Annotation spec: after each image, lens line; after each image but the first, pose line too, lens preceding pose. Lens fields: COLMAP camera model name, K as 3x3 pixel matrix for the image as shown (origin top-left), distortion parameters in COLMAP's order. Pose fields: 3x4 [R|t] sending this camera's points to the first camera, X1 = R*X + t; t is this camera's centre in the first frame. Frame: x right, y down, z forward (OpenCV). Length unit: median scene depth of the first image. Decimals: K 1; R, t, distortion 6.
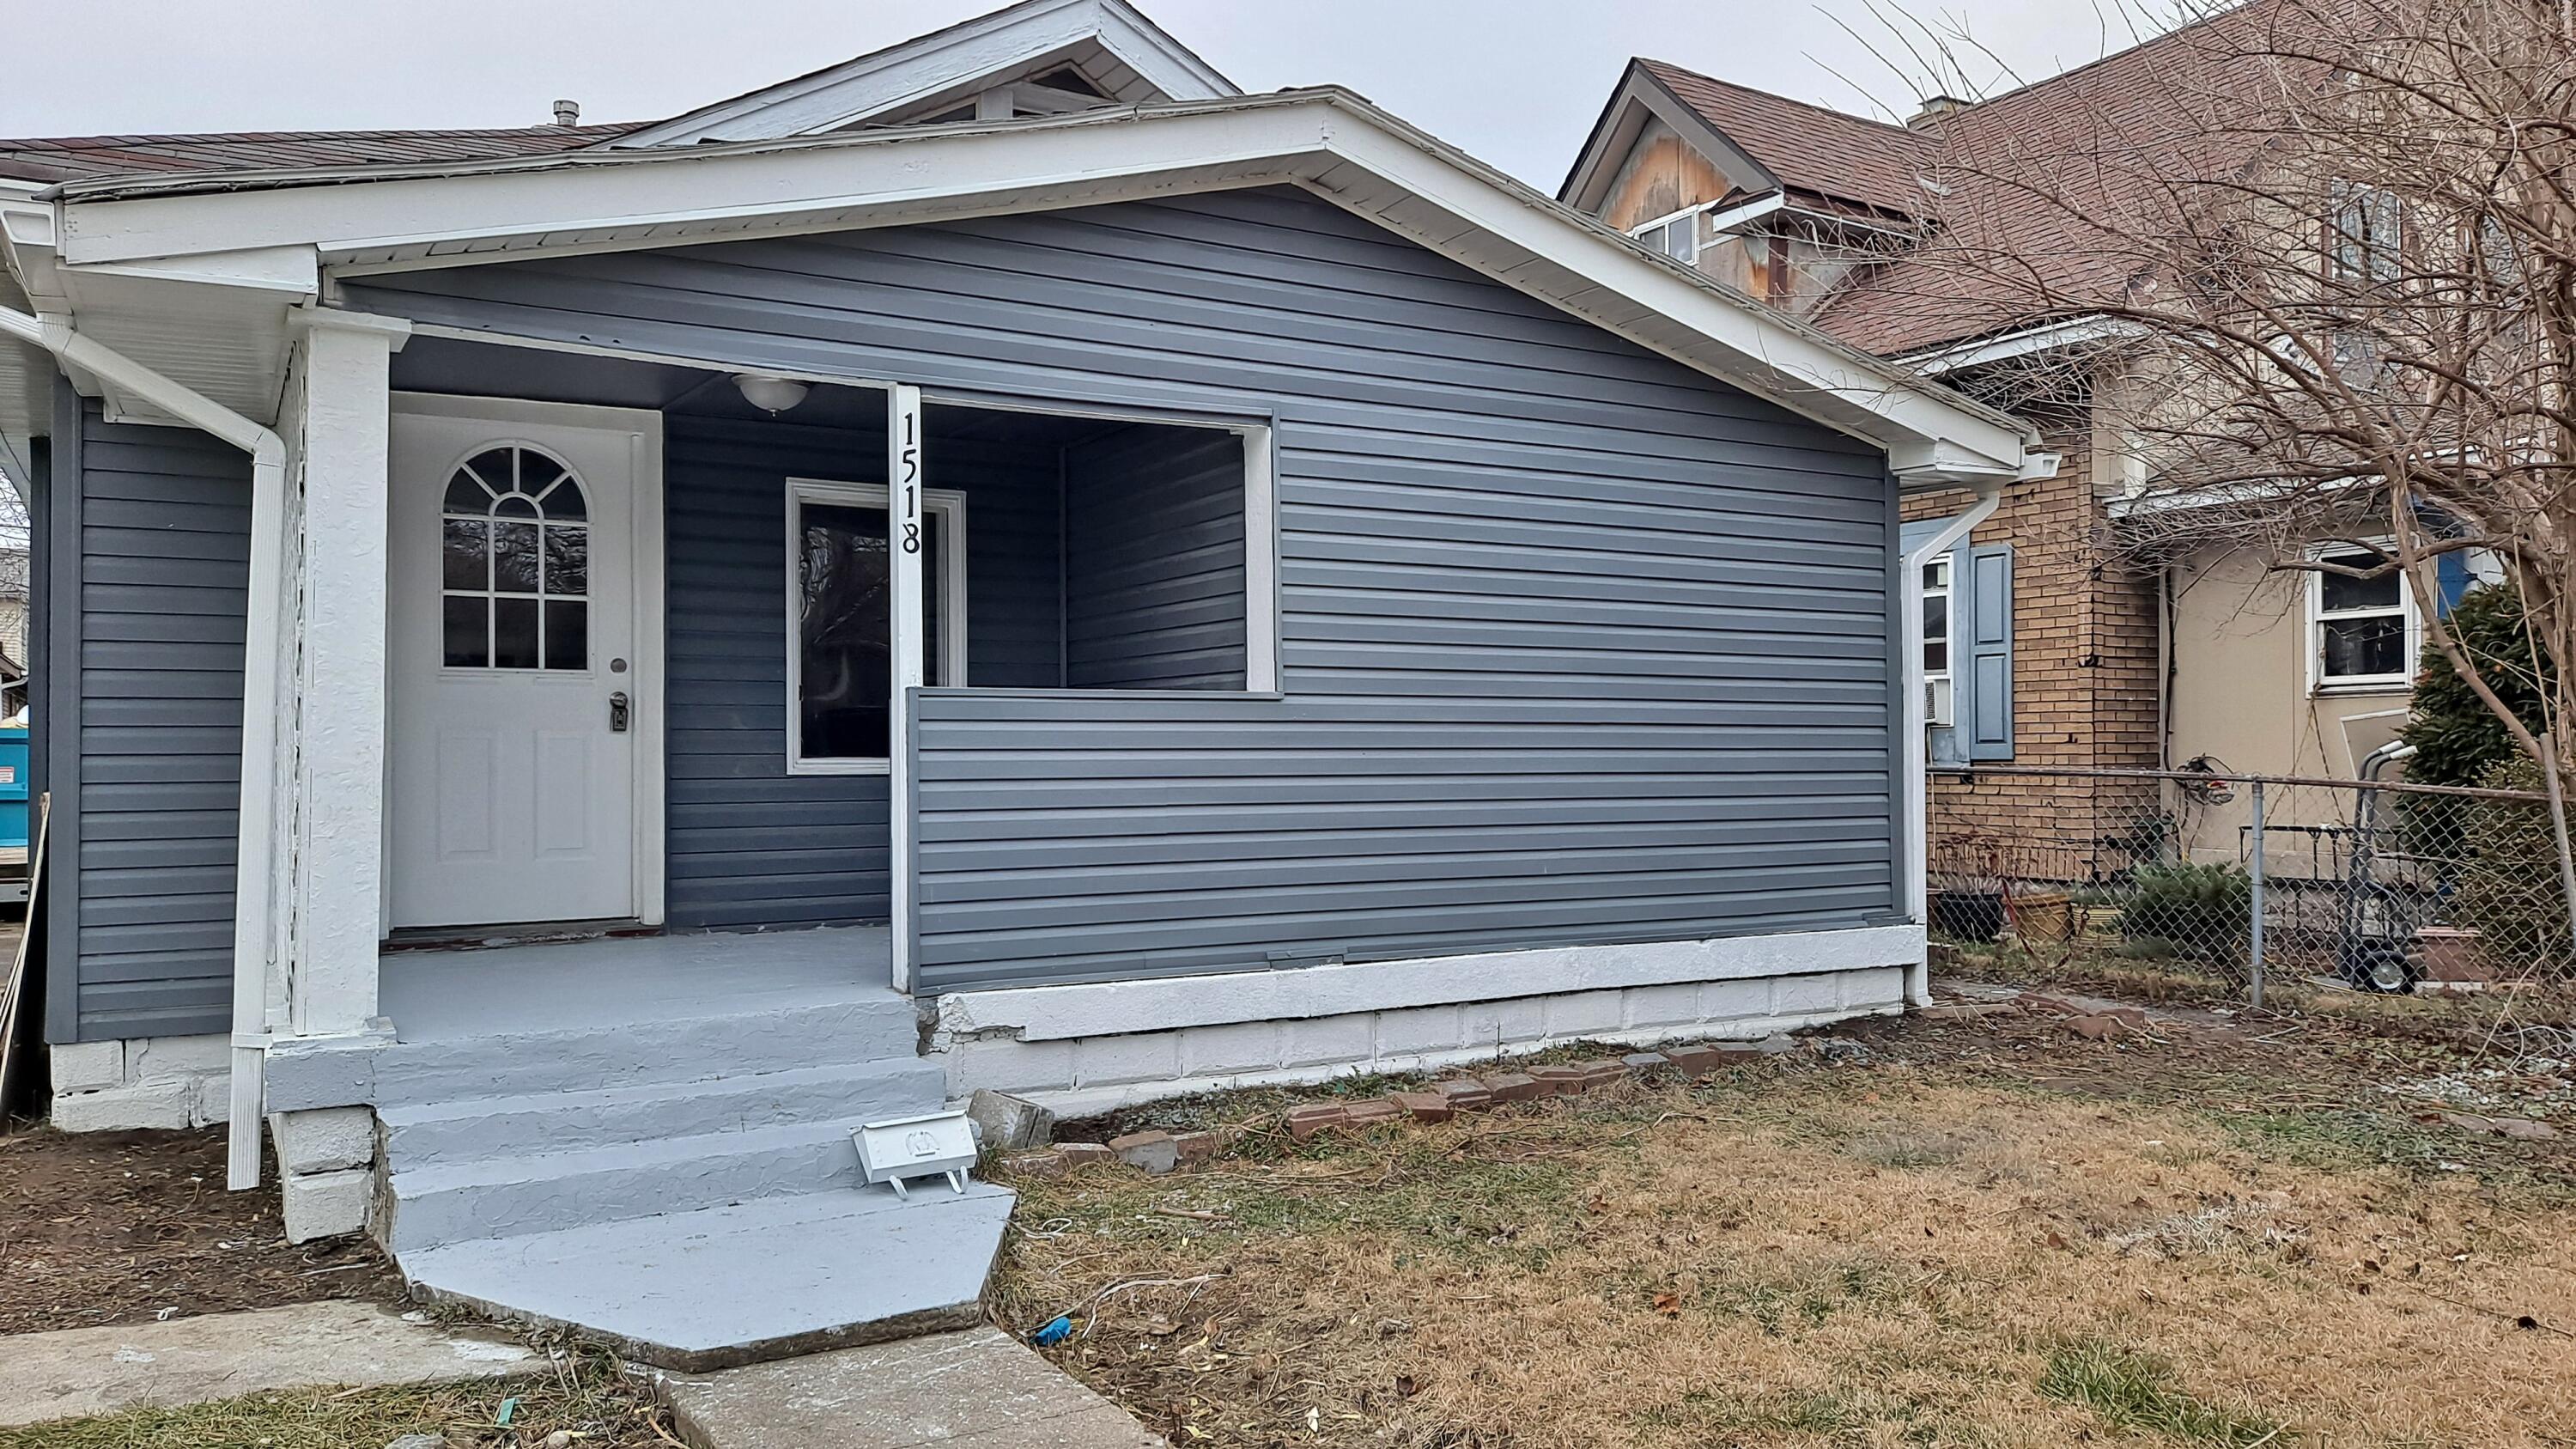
lens RADIAL K [[1902.5, 0, 1315.7], [0, 1902.5, 728.8], [0, 0, 1]] dist [0.061100, -0.065139]
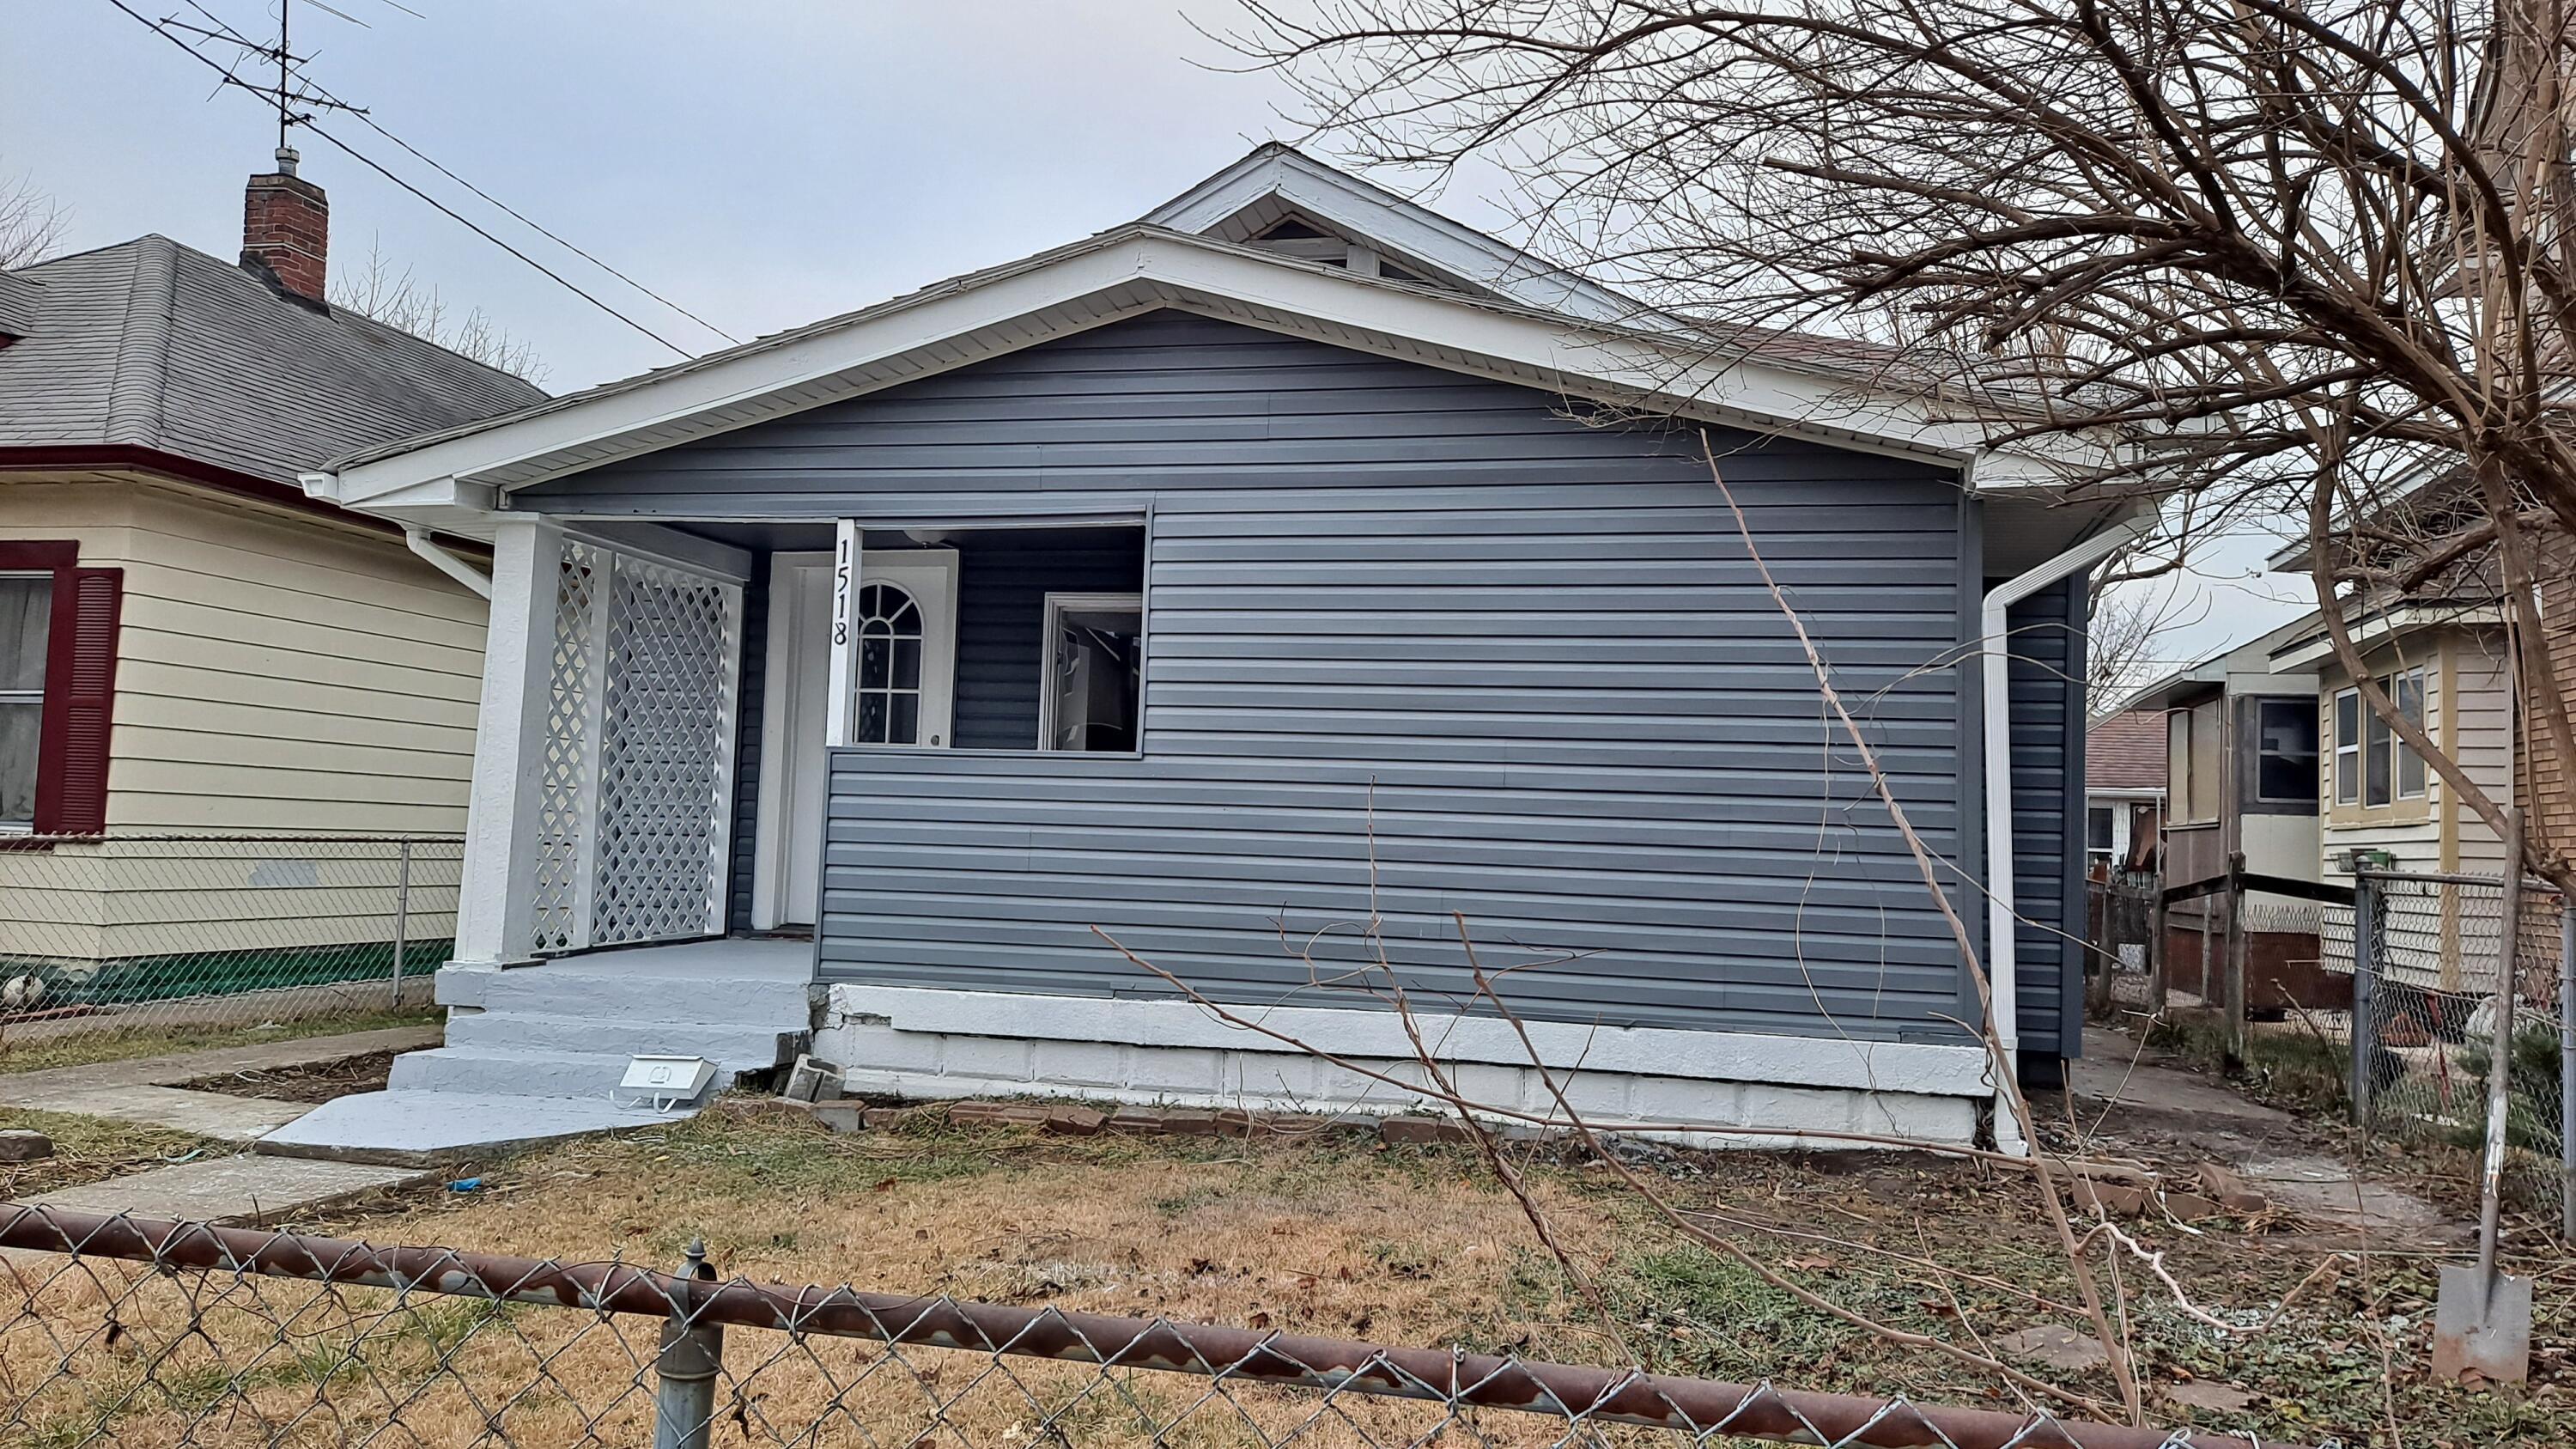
lens RADIAL K [[1902.5, 0, 1315.7], [0, 1902.5, 728.8], [0, 0, 1]] dist [0.061100, -0.065139]
pose [[0.701725, -0.015981, -0.712269, 0.808383], [-0.027132, 0.998424, -0.049132, 0.018012], [0.711931, 0.053802, 0.700185, 0.265019]]
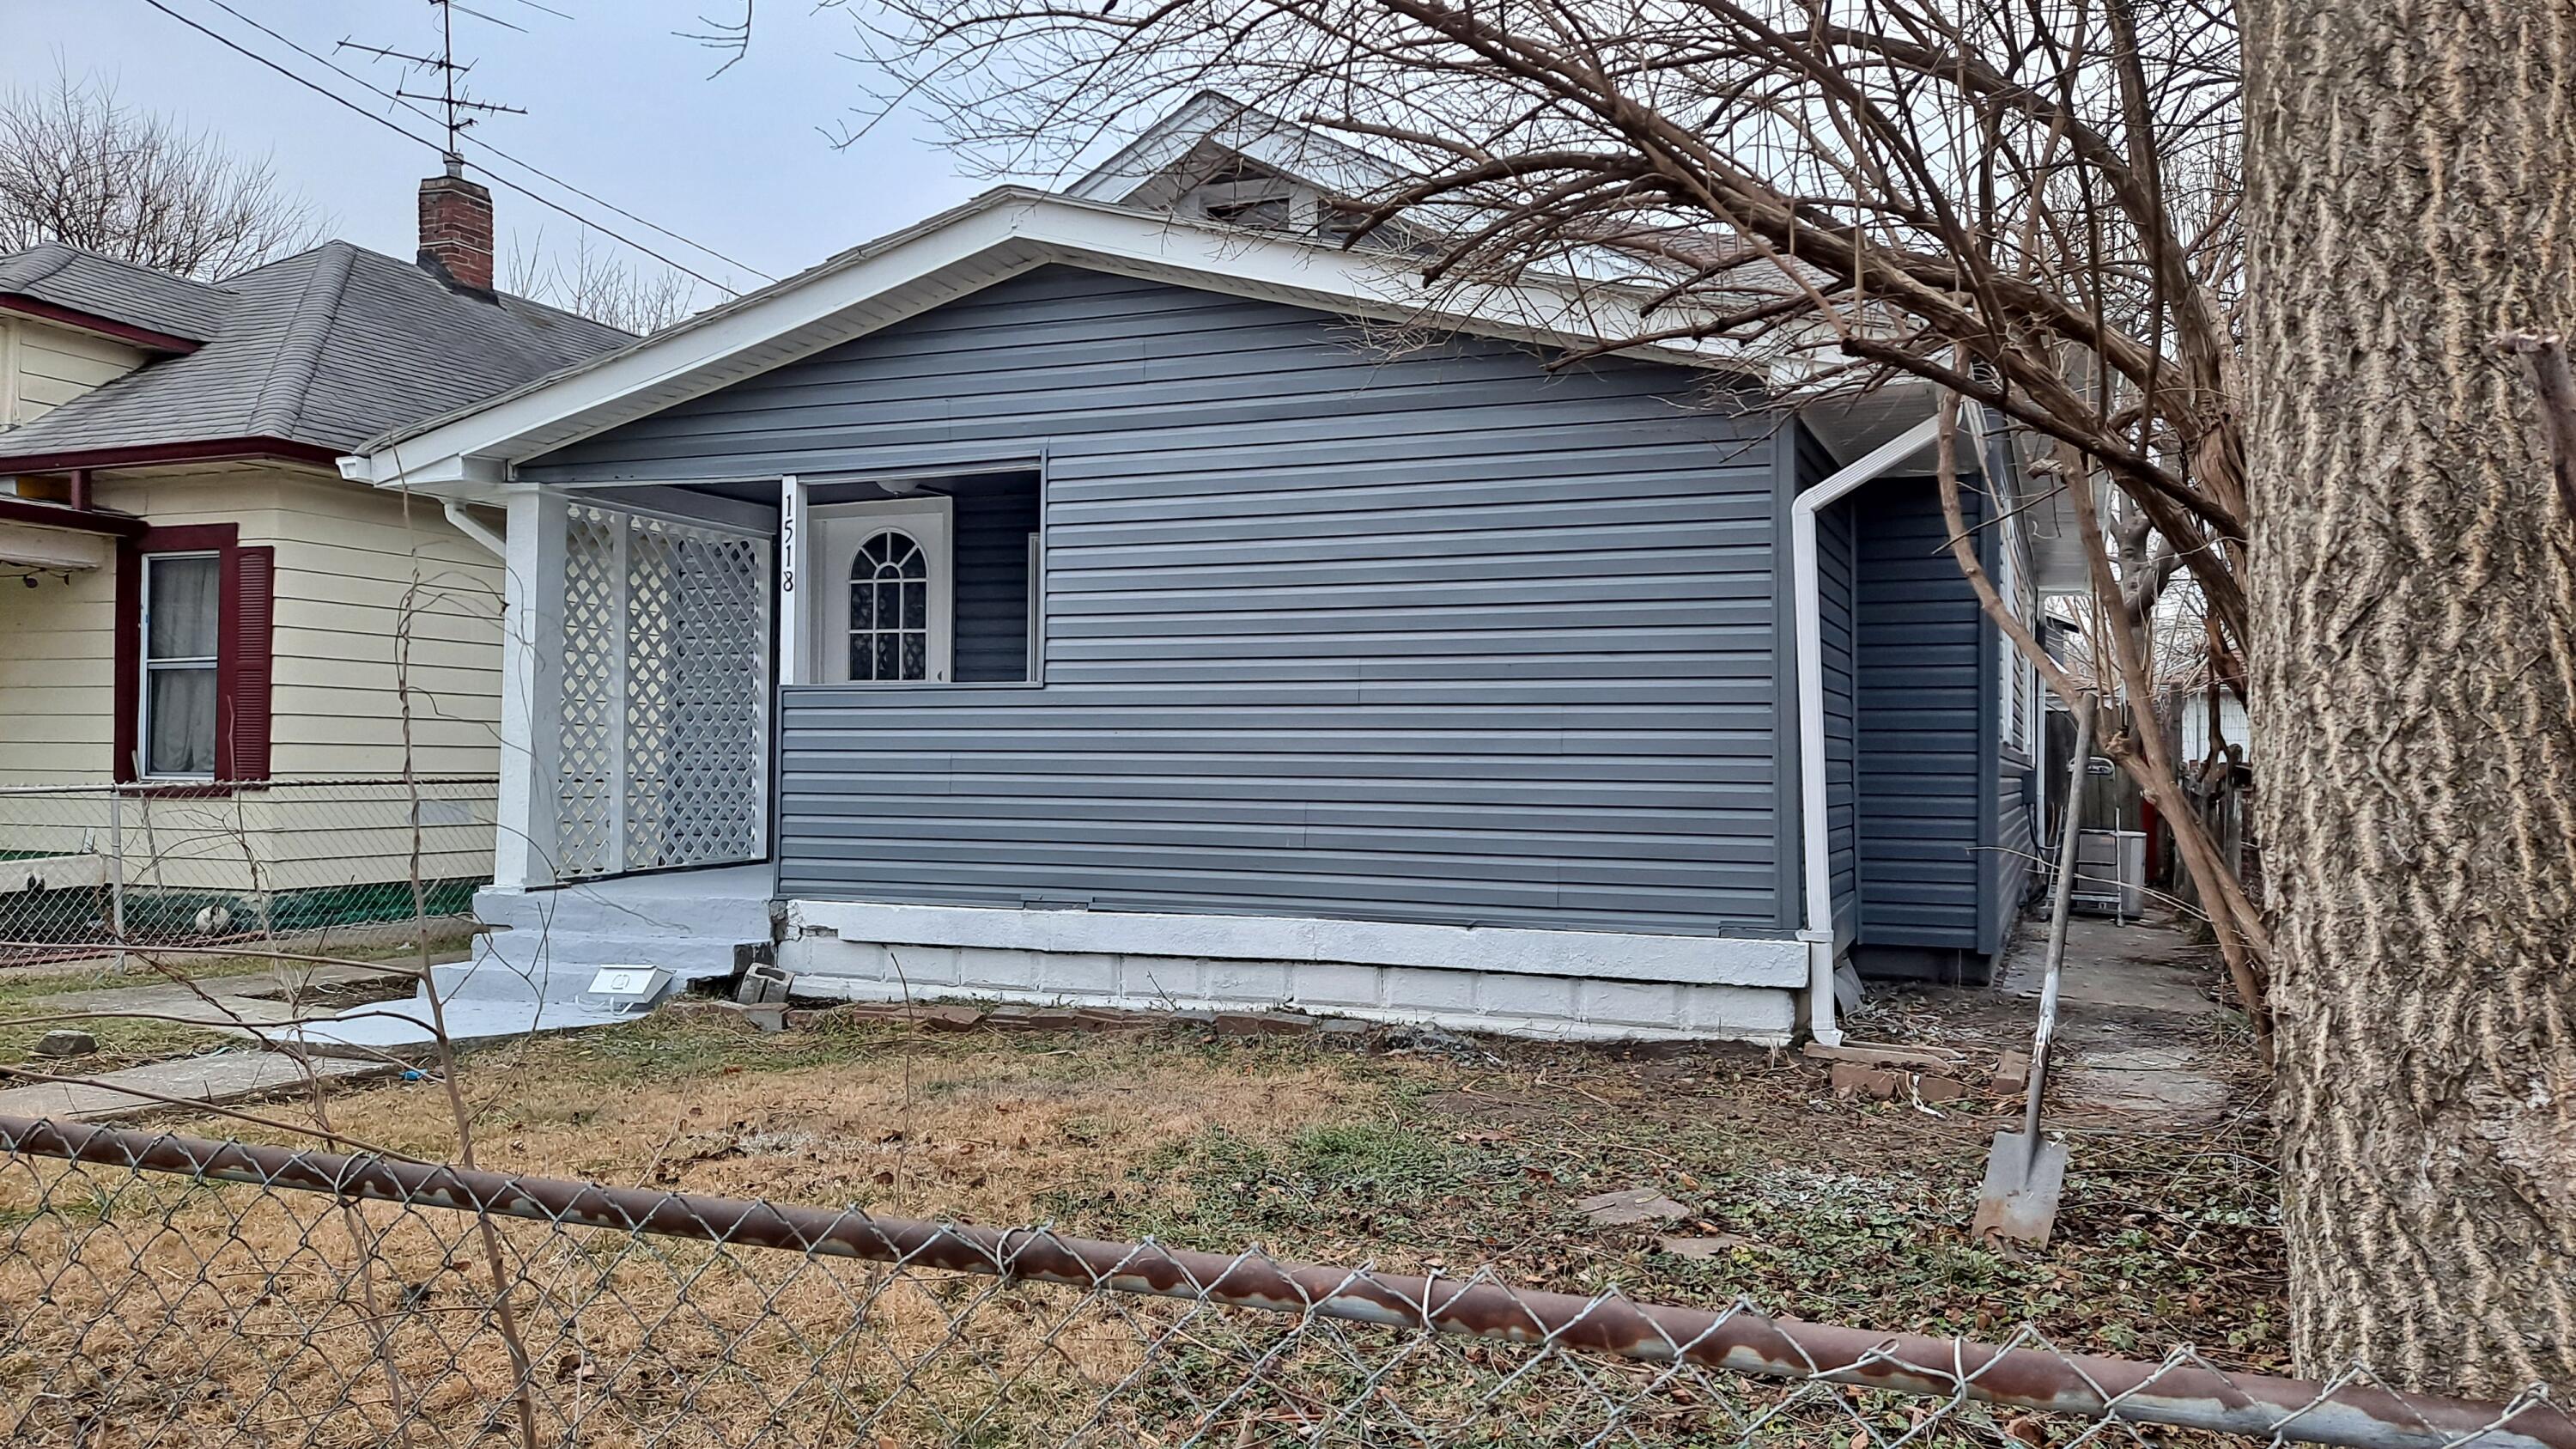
lens RADIAL K [[1902.5, 0, 1315.7], [0, 1902.5, 728.8], [0, 0, 1]] dist [0.061100, -0.065139]
pose [[0.588323, -0.006790, -0.808598, 1.004280], [0.000693, 0.999969, -0.007893, 0.019215], [0.808626, 0.004084, 0.588309, 0.399974]]
